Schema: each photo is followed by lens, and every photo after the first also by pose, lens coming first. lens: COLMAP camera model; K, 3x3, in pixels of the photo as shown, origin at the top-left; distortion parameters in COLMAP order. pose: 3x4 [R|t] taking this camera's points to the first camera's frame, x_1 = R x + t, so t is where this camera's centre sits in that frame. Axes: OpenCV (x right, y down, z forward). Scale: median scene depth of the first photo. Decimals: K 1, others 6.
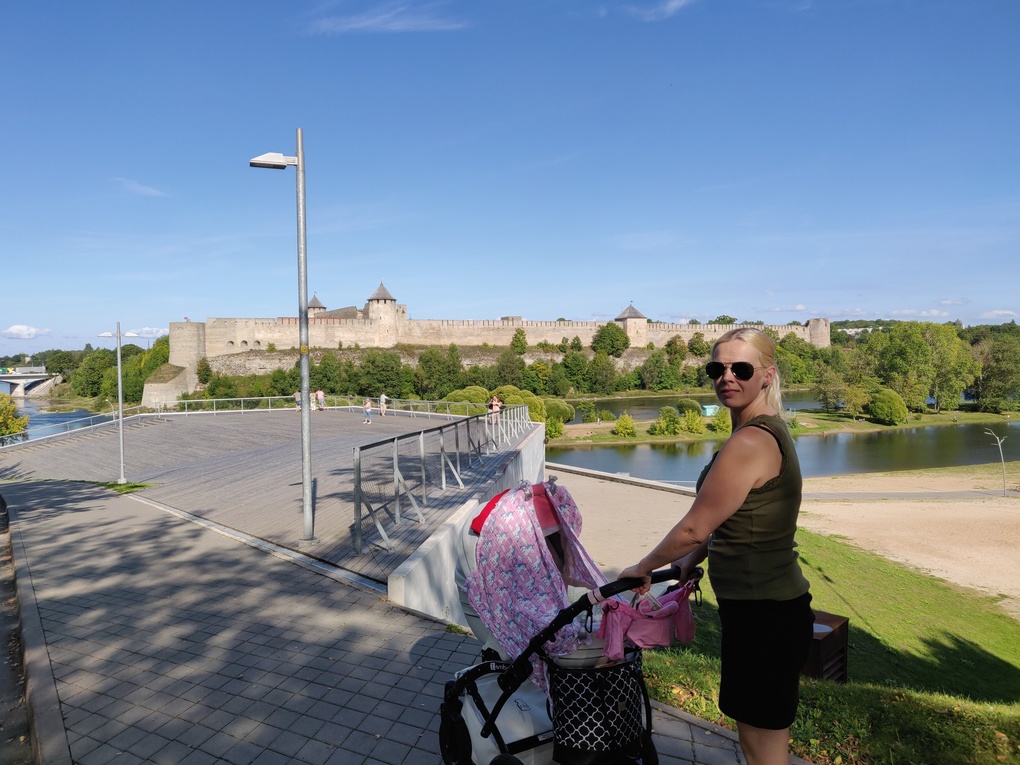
lens RADIAL K [[756.6, 0, 510.0], [0, 756.6, 382.5], [0, 0, 1]] dist [-0.054667, 0.121279]
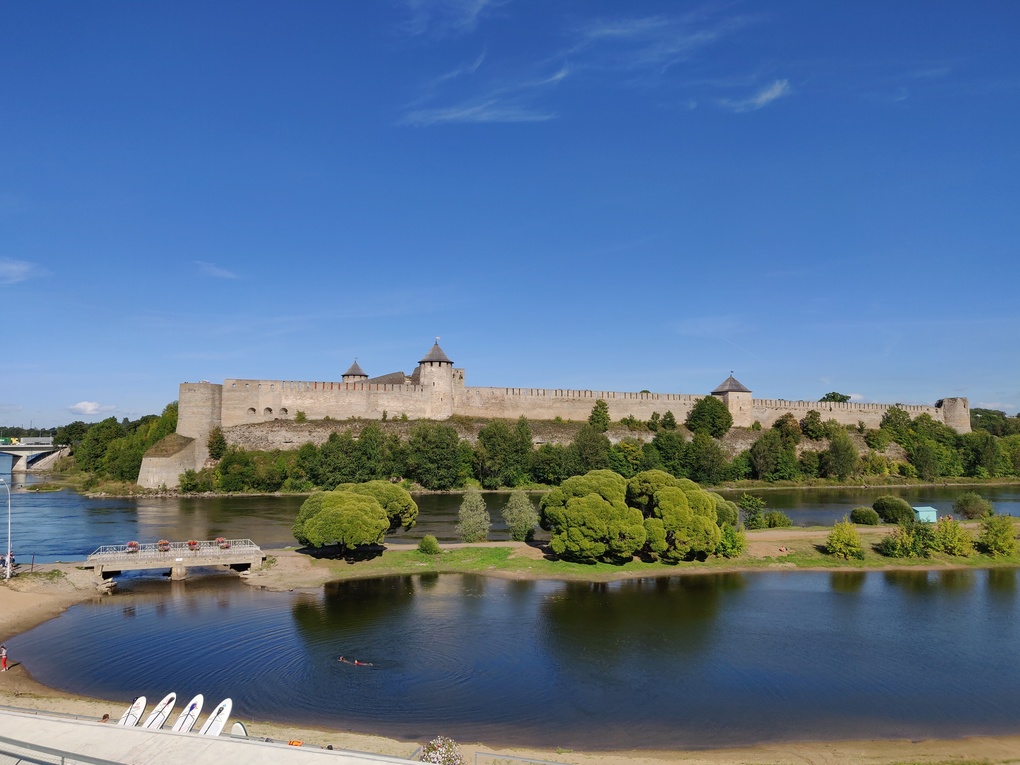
lens RADIAL K [[764.7, 0, 471.4], [0, 764.7, 384.0], [0, 0, 1]] dist [-0.010876, 0.082151]
pose [[0.994760, 0.011422, -0.101596, -0.044529], [-0.022314, 0.994038, -0.106730, 0.002275], [0.099771, 0.108437, 0.989084, 0.176966]]
